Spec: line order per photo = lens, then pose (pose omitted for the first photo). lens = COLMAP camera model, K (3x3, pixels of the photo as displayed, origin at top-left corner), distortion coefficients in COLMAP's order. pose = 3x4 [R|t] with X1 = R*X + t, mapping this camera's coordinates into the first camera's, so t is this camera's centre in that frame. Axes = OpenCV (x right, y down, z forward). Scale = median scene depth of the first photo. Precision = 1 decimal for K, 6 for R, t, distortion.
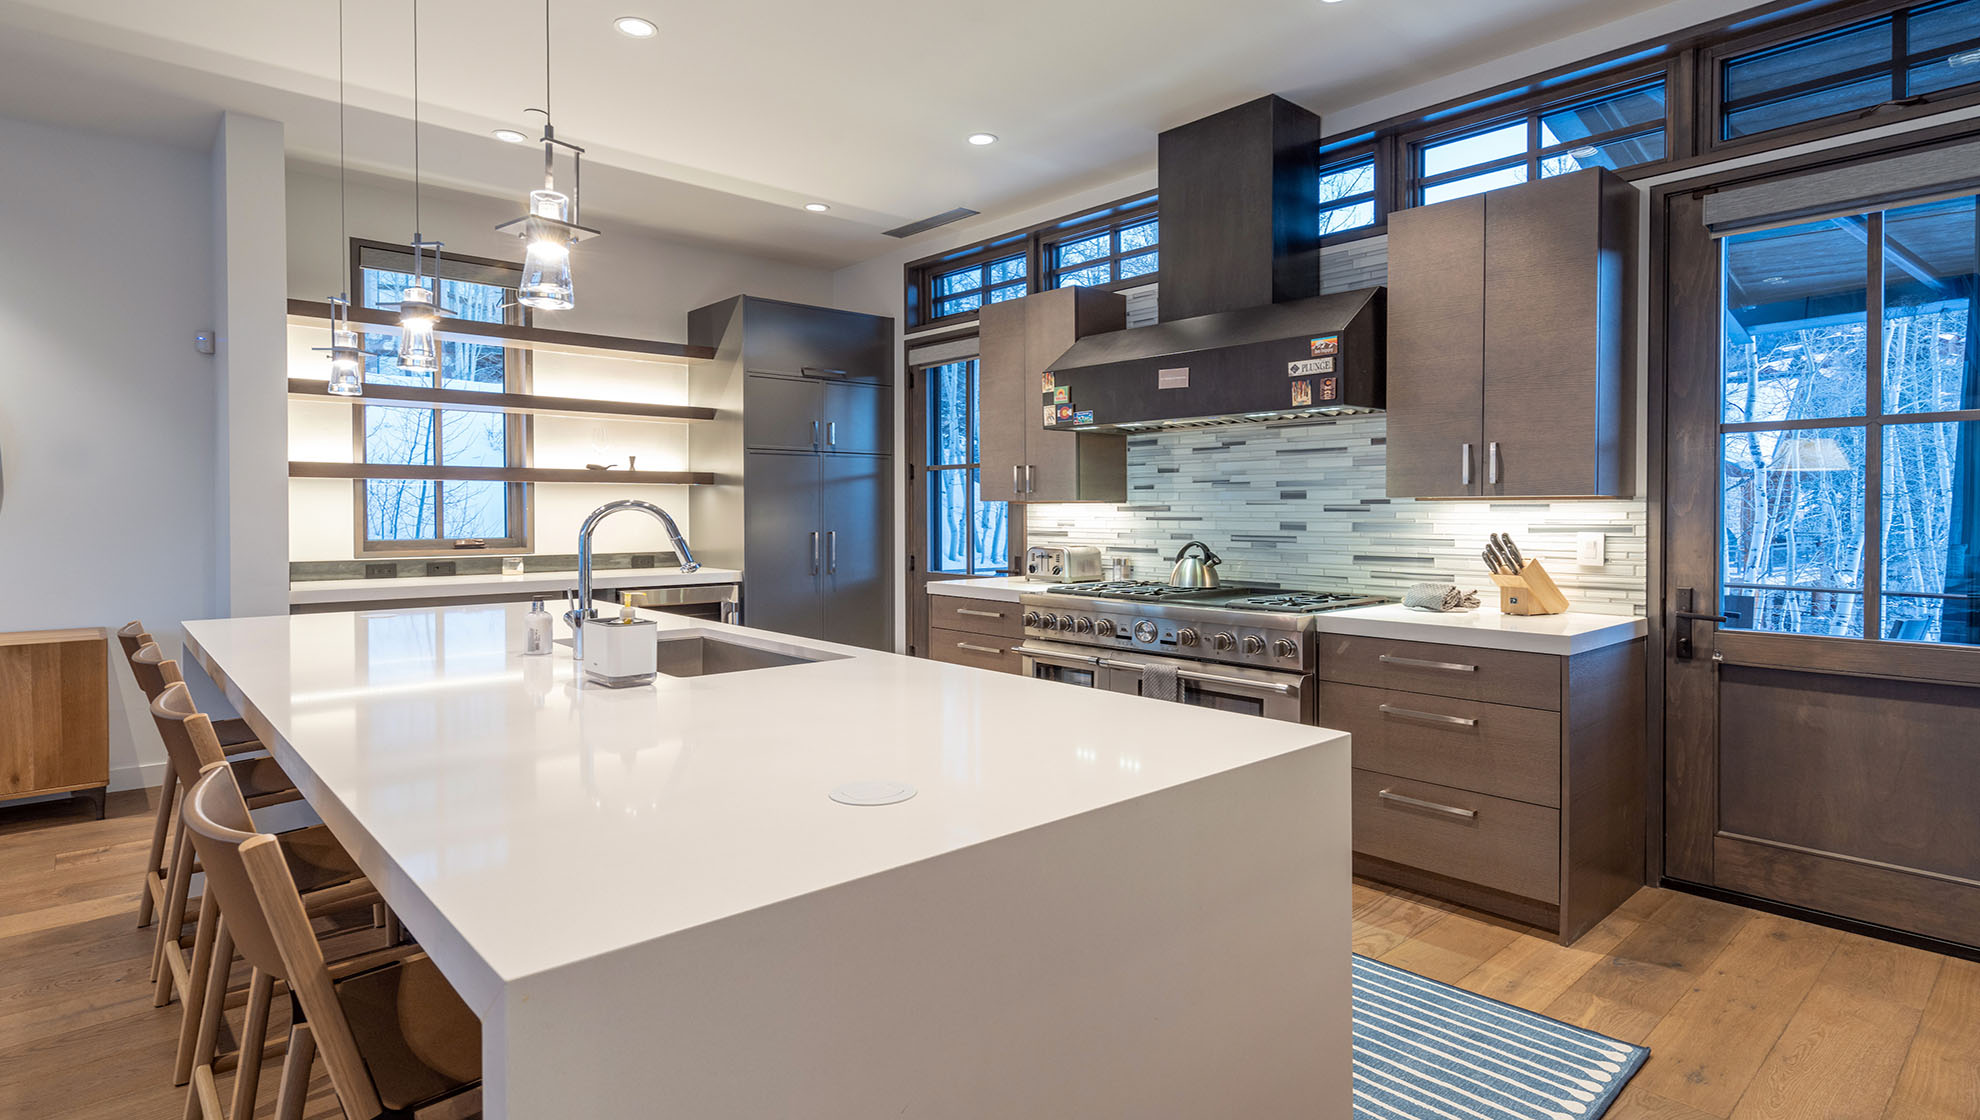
lens RADIAL K [[1024.2, 0, 991.2], [0, 1024.2, 520.2], [0, 0, 1]] dist [0.000825, 0.000094]
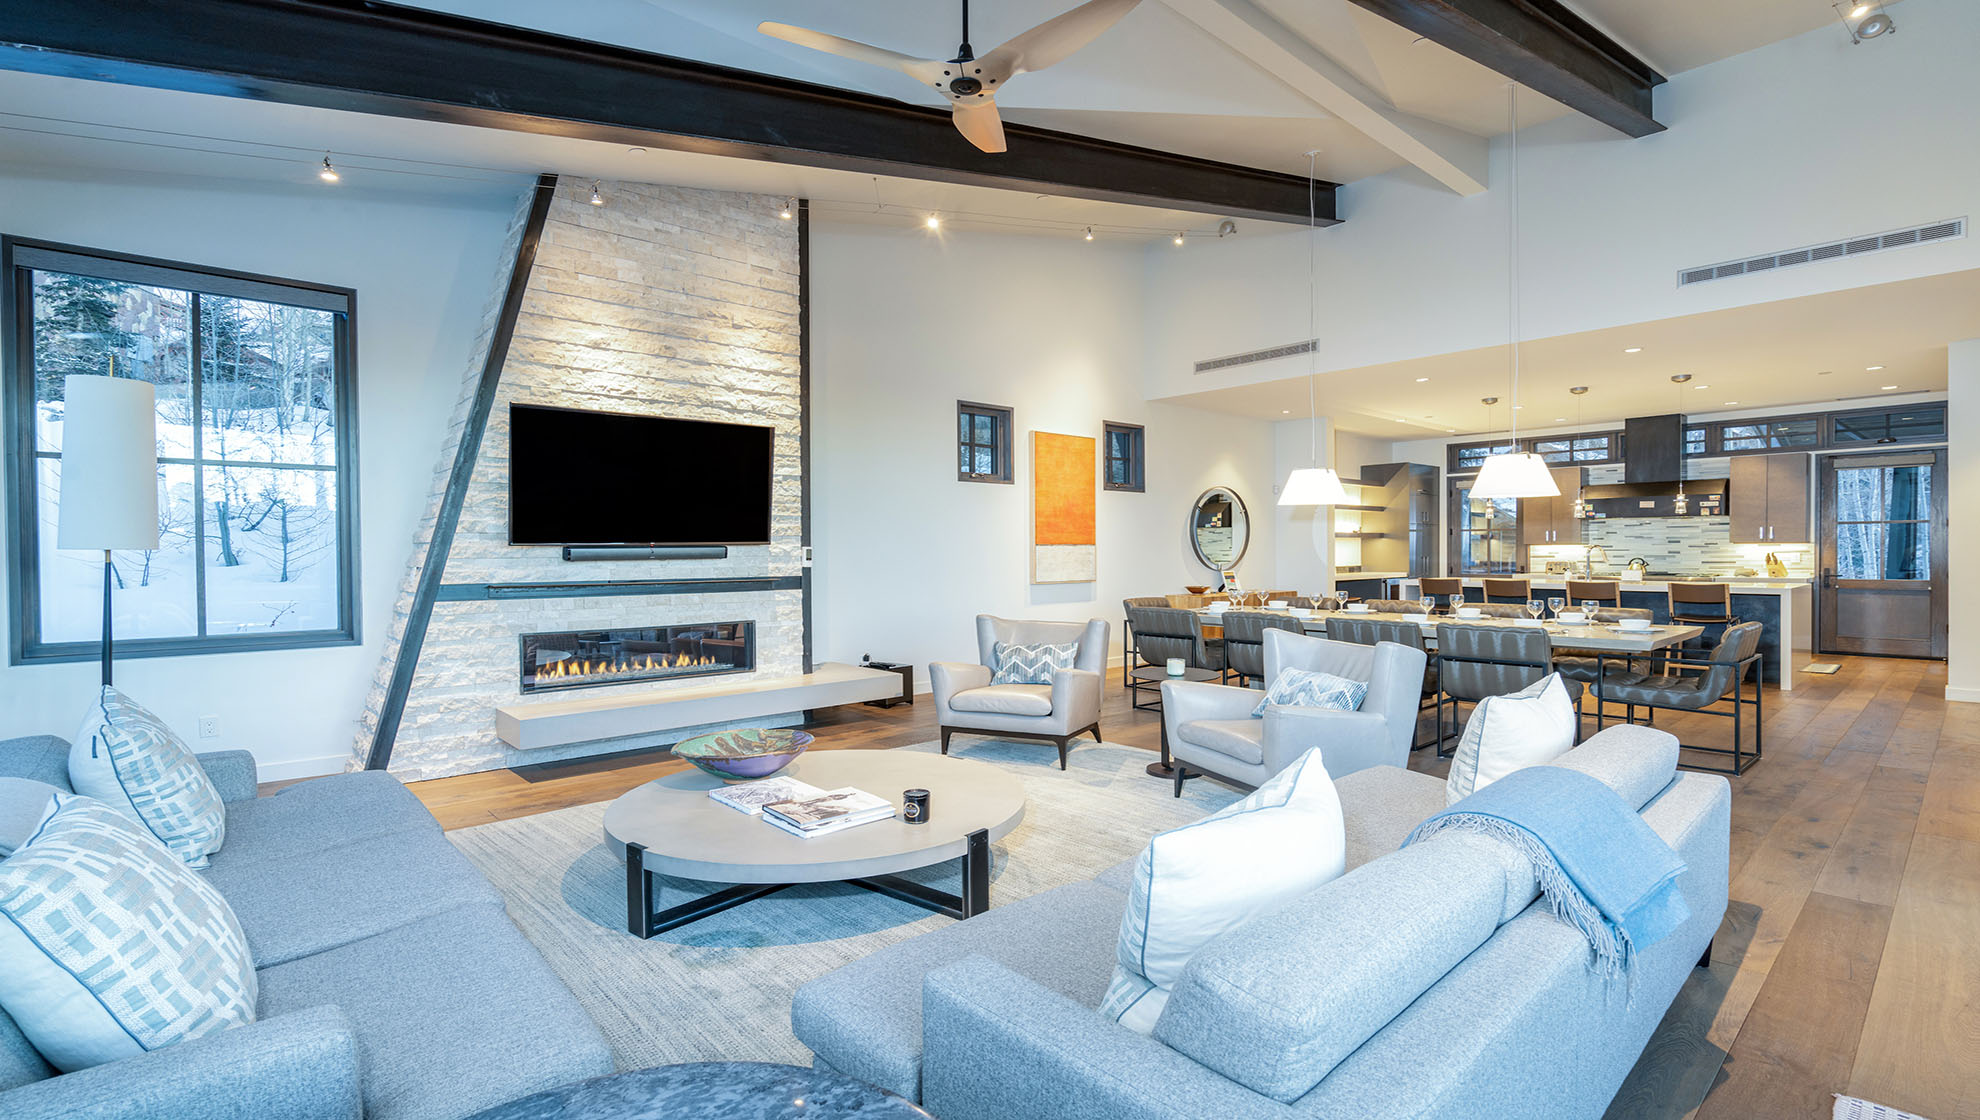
lens RADIAL K [[908.8, 0, 990.0], [0, 908.8, 560.0], [0, 0, 1]] dist [-0.001348, -0.000419]
pose [[0.999961, -0.007440, 0.004696, -1.397963], [0.007437, 0.999972, 0.000535, 0.010244], [-0.004700, -0.000500, 0.999989, -1.330978]]
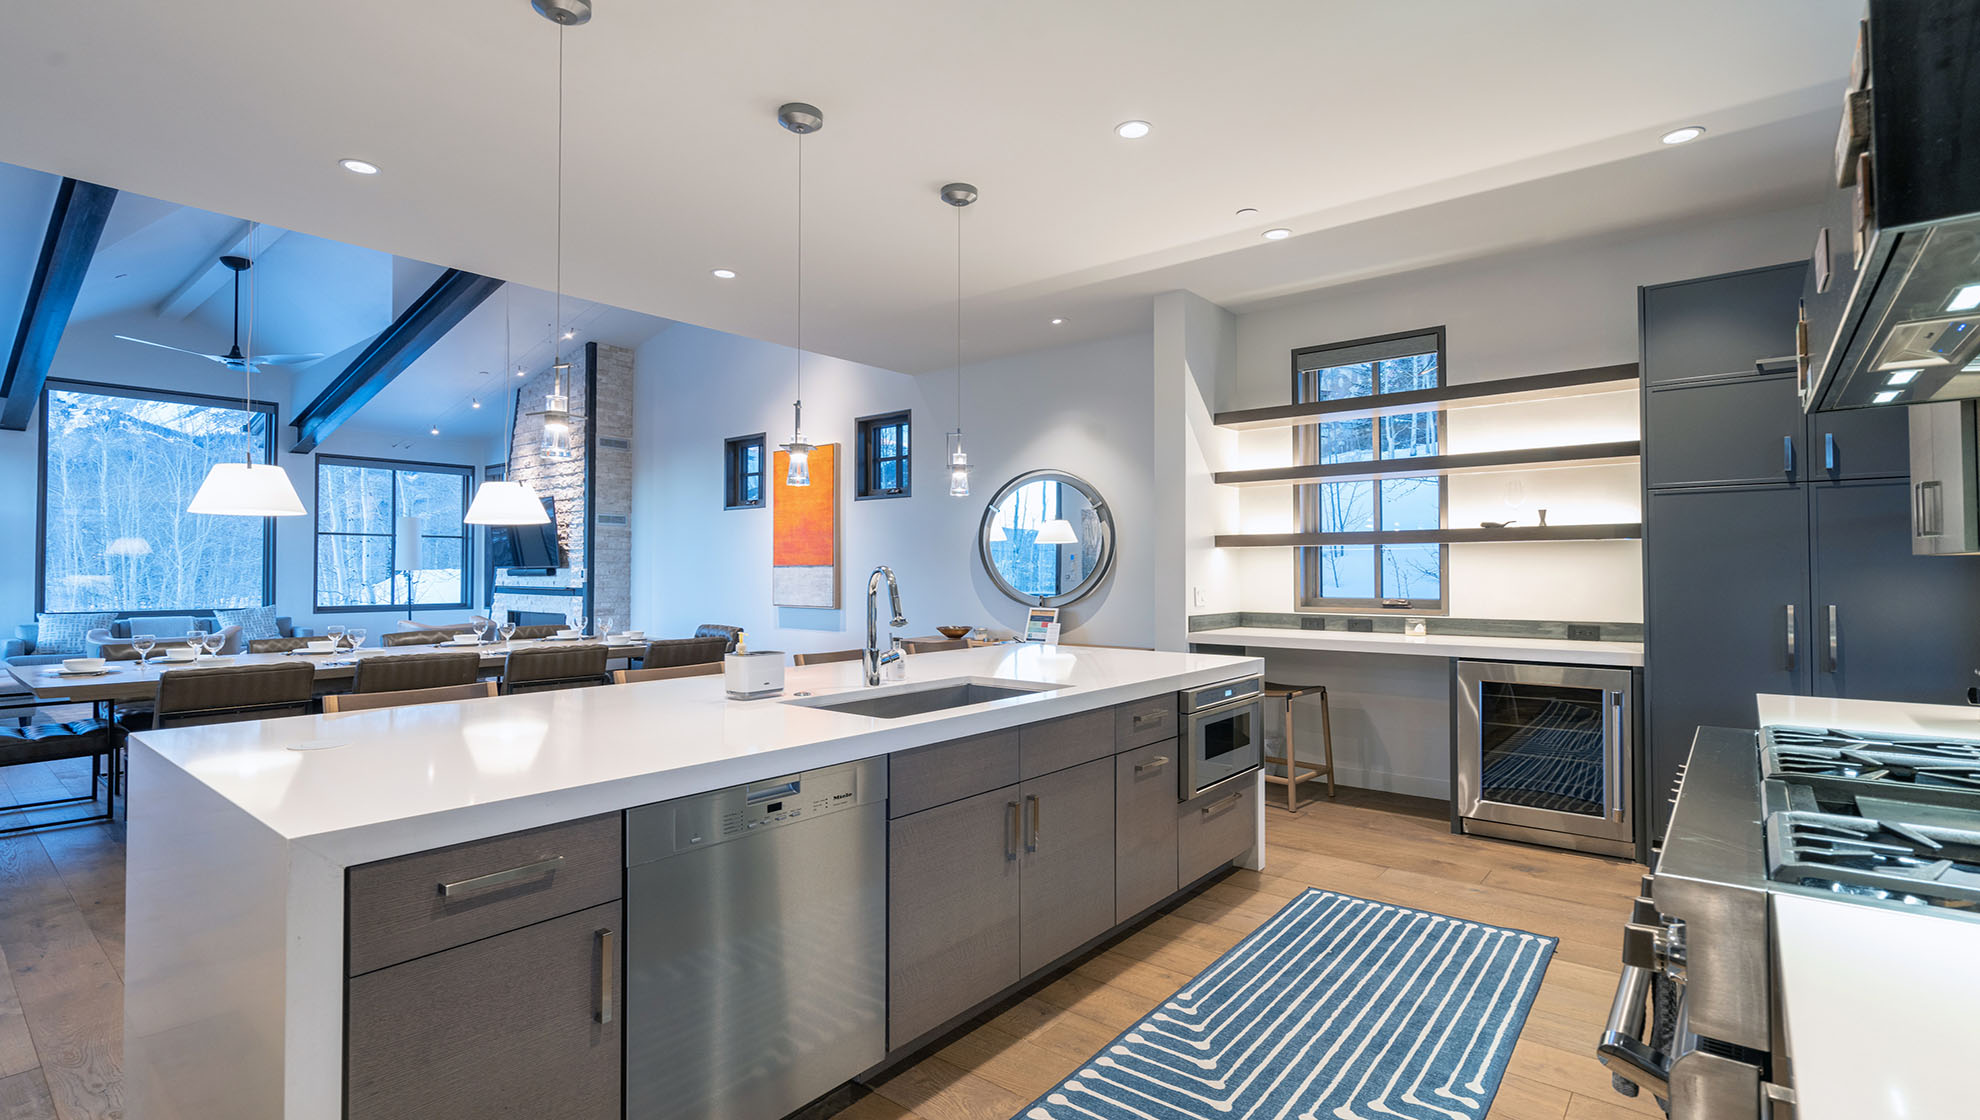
lens RADIAL K [[908.8, 0, 990.0], [0, 908.8, 560.0], [0, 0, 1]] dist [-0.001348, -0.000419]
pose [[0.157596, -0.011177, -0.987440, 0.383441], [-0.003391, 0.999924, -0.011860, -0.010161], [0.987498, 0.005218, 0.157546, 0.470857]]
